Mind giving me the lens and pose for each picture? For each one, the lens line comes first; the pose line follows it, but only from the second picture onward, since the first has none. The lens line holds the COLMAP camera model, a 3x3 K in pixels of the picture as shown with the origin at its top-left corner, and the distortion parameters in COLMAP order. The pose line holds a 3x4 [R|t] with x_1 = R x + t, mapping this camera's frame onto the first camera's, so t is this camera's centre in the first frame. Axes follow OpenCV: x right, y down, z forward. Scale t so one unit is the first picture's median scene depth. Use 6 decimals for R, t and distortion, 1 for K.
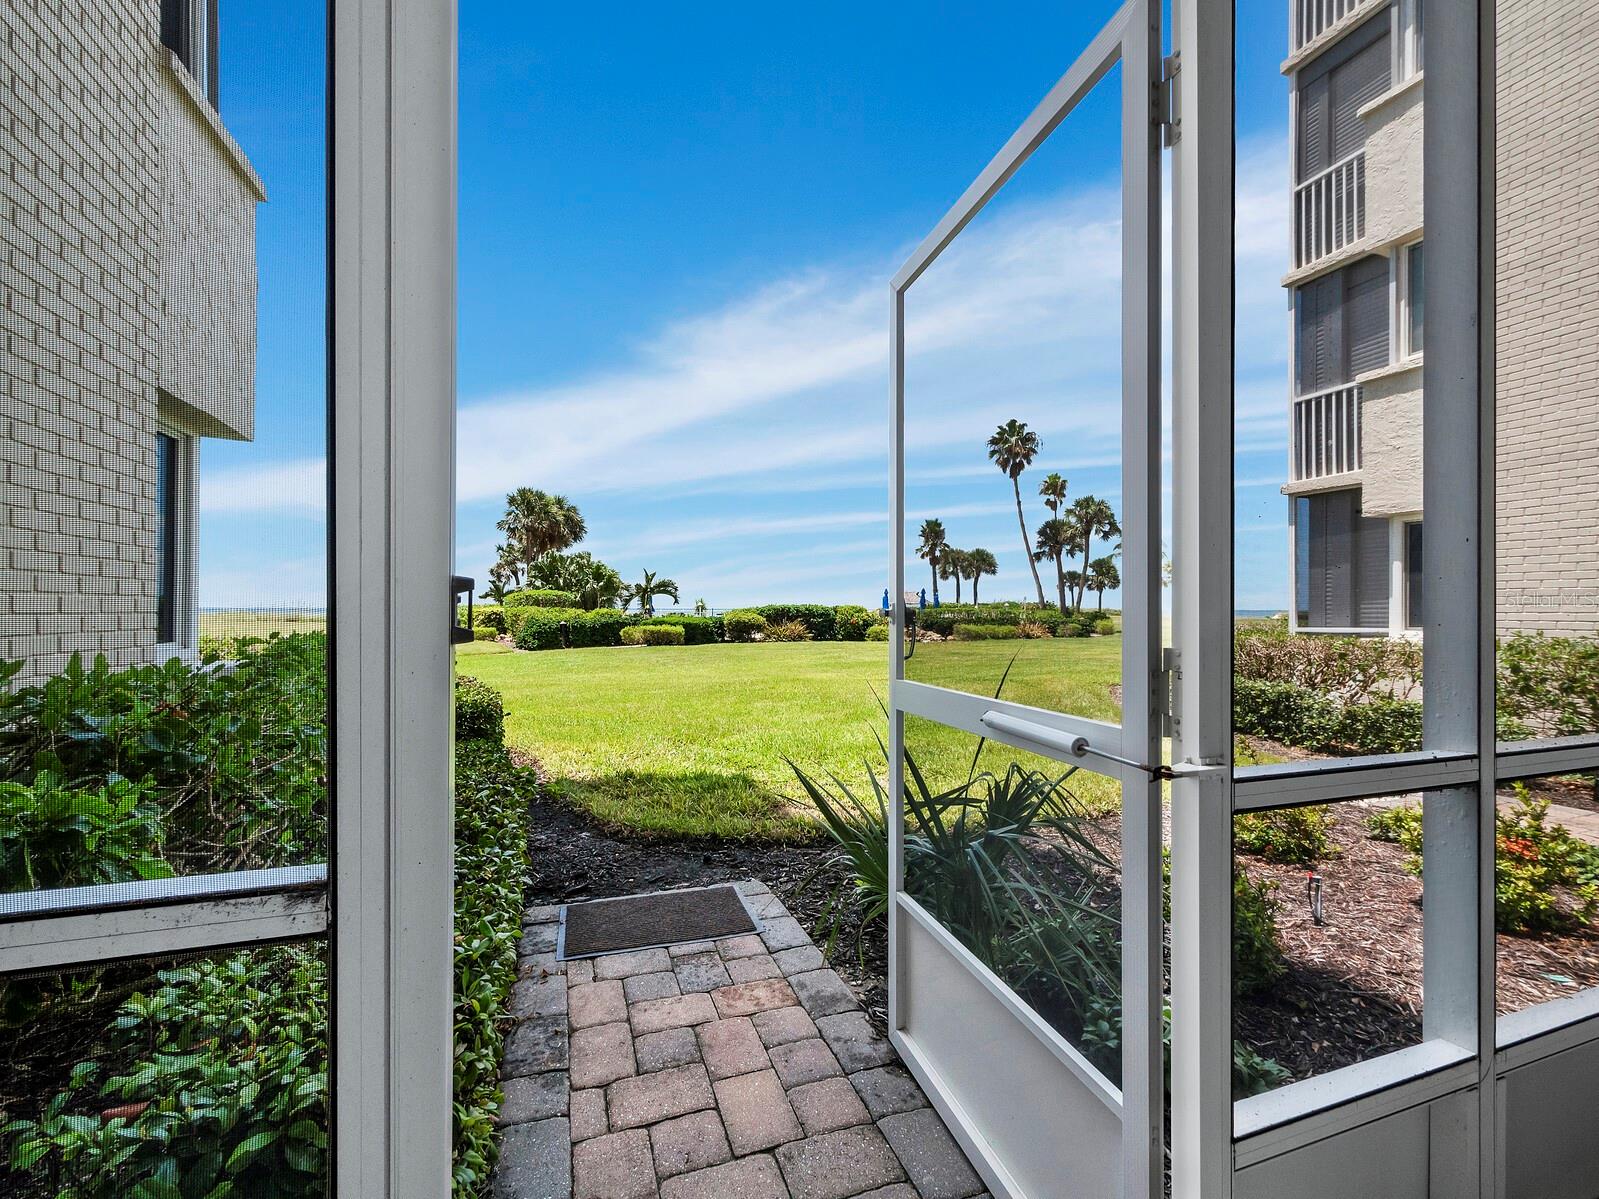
lens RADIAL K [[661.5, 0, 799.5], [0, 661.5, 599.5], [0, 0, 1]] dist [-0.002238, -0.000199]
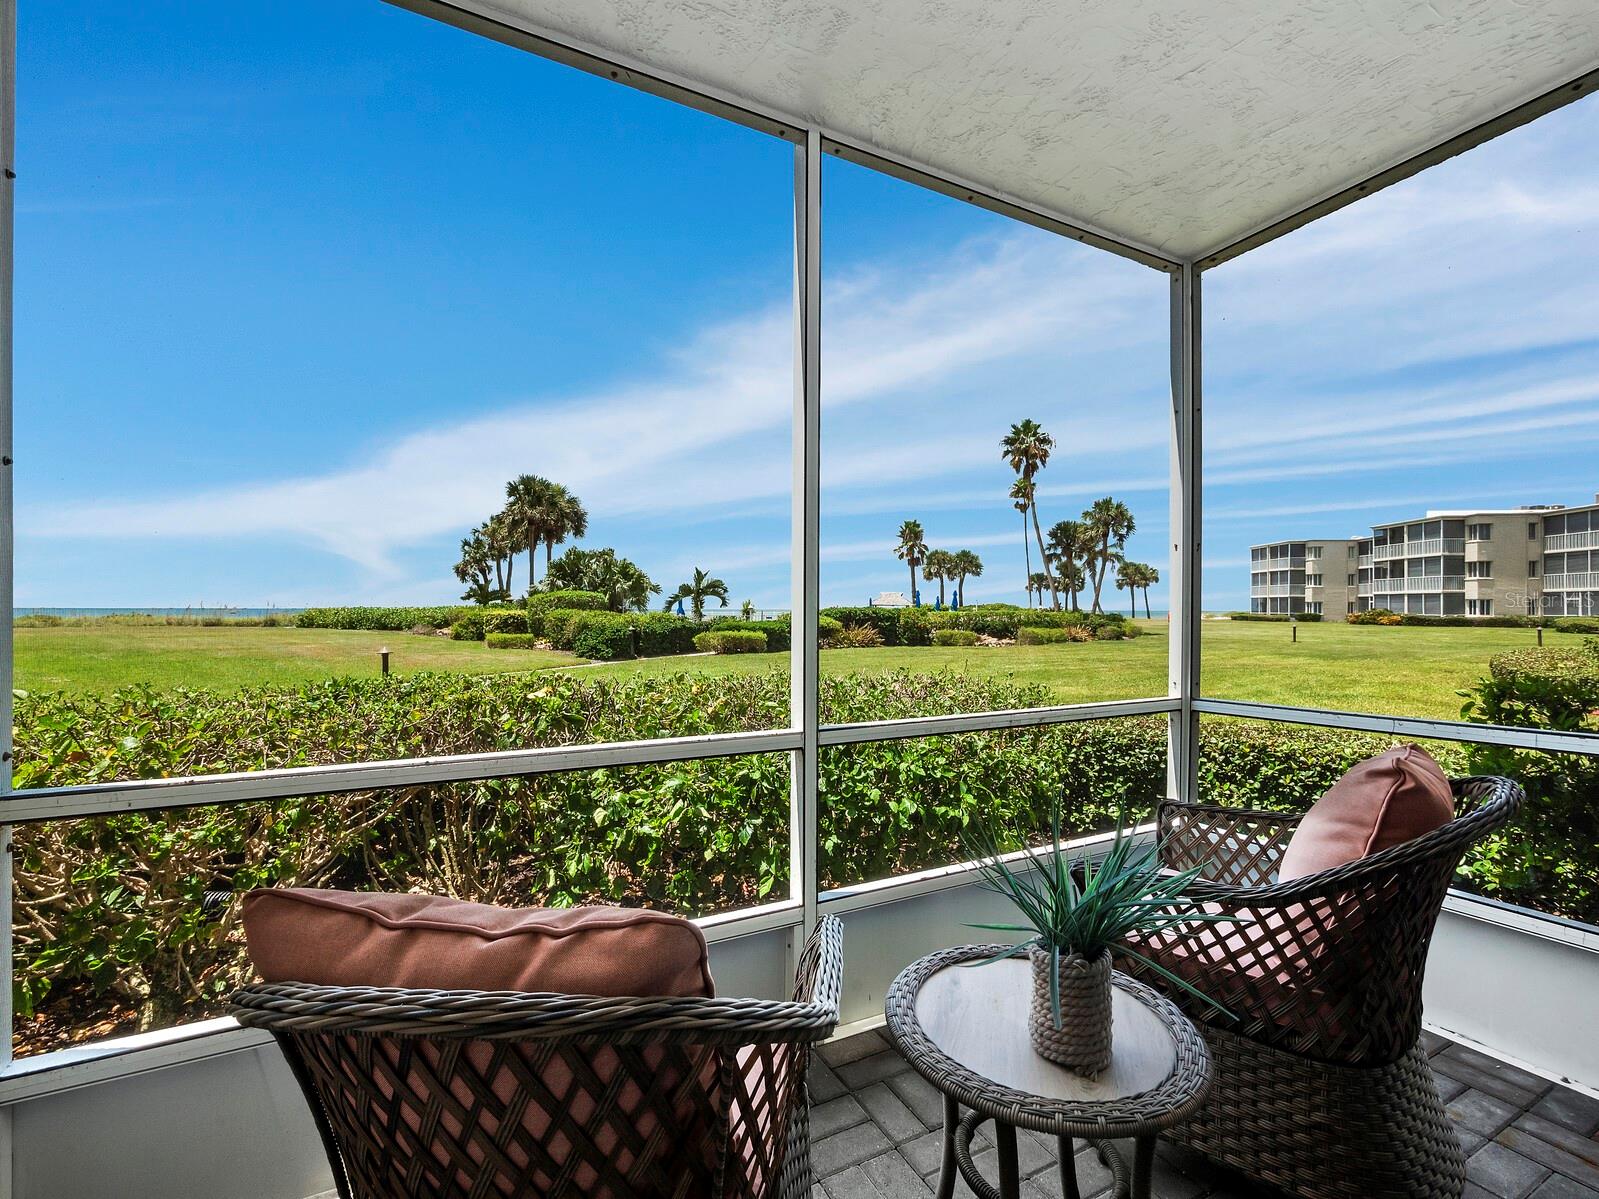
lens RADIAL K [[661.5, 0, 799.5], [0, 661.5, 599.5], [0, 0, 1]] dist [-0.002238, -0.000199]
pose [[0.992225, 0.001837, 0.124443, -0.170075], [-0.001728, 0.999998, -0.000986, -0.001724], [-0.124445, 0.000763, 0.992226, 0.072966]]
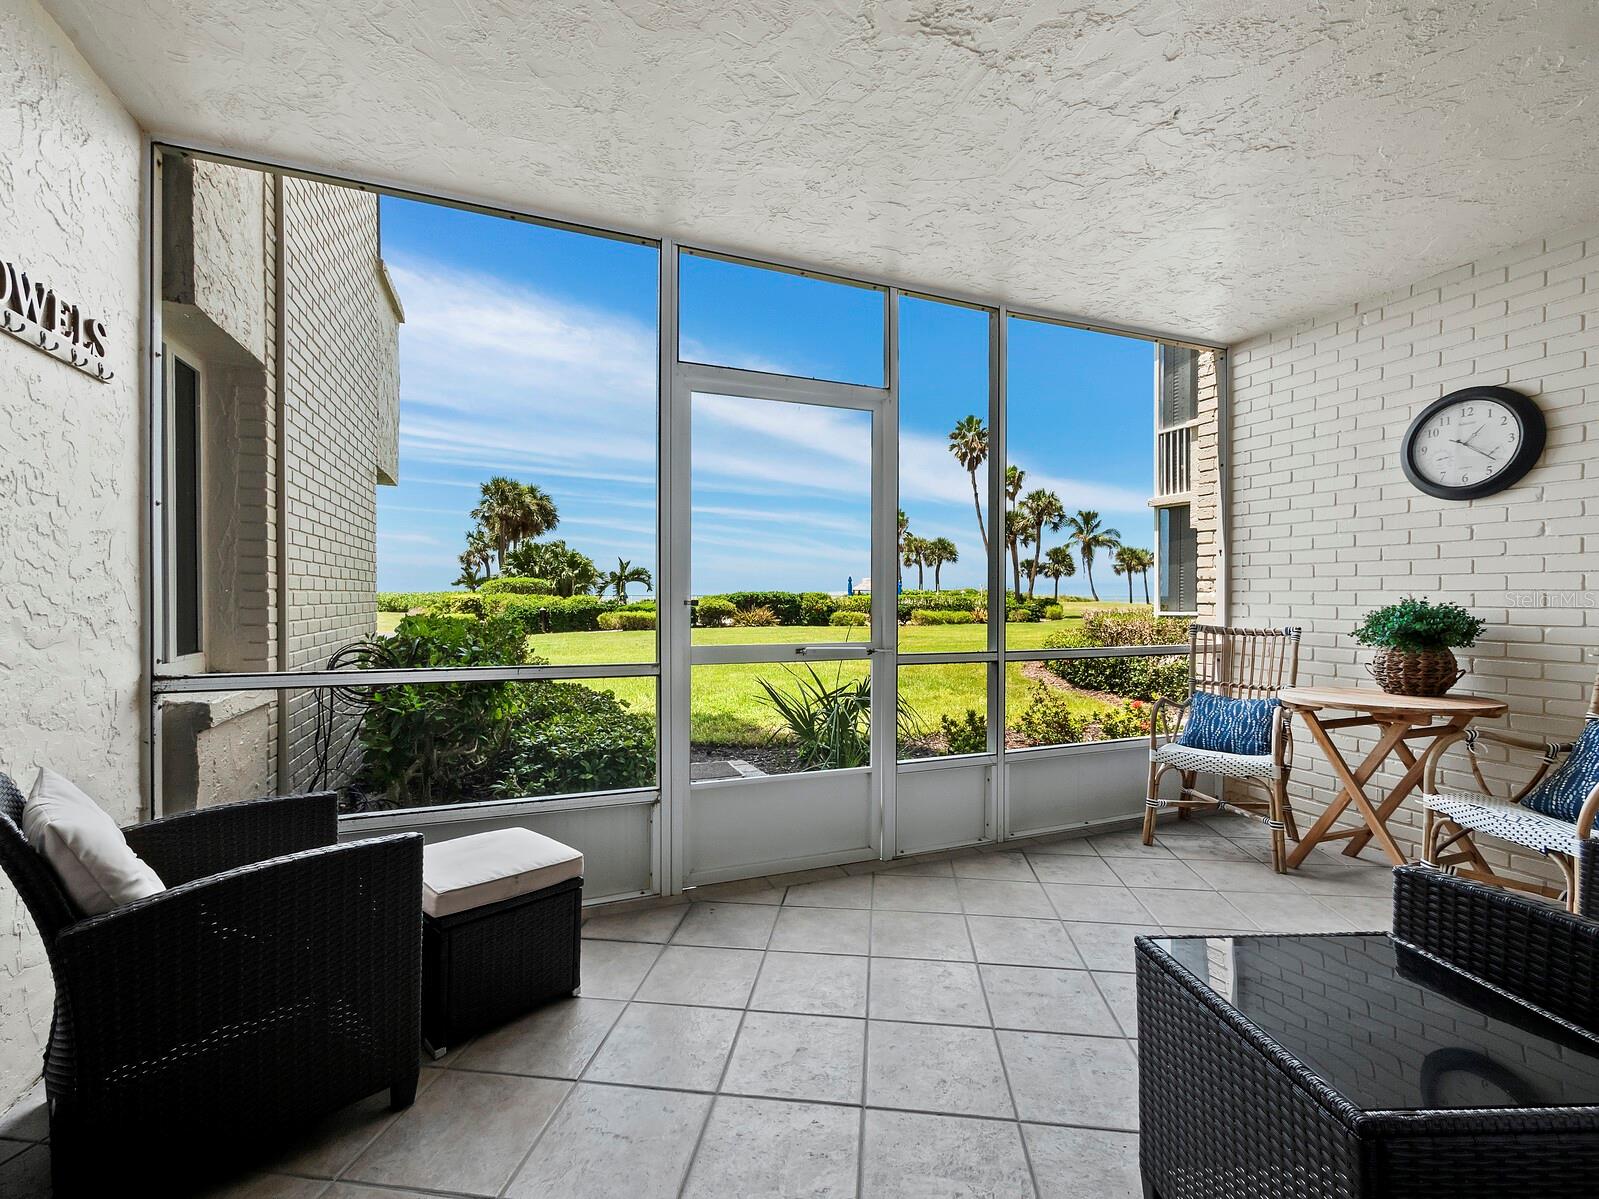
lens RADIAL K [[662.2, 0, 799.5], [0, 662.2, 599.5], [0, 0, 1]] dist [0.000175, -0.000014]
pose [[0.998851, -0.000503, 0.047918, 0.000423], [-0.000489, 0.999786, 0.020689, -0.001485], [-0.047918, -0.020689, 0.998637, -0.050569]]
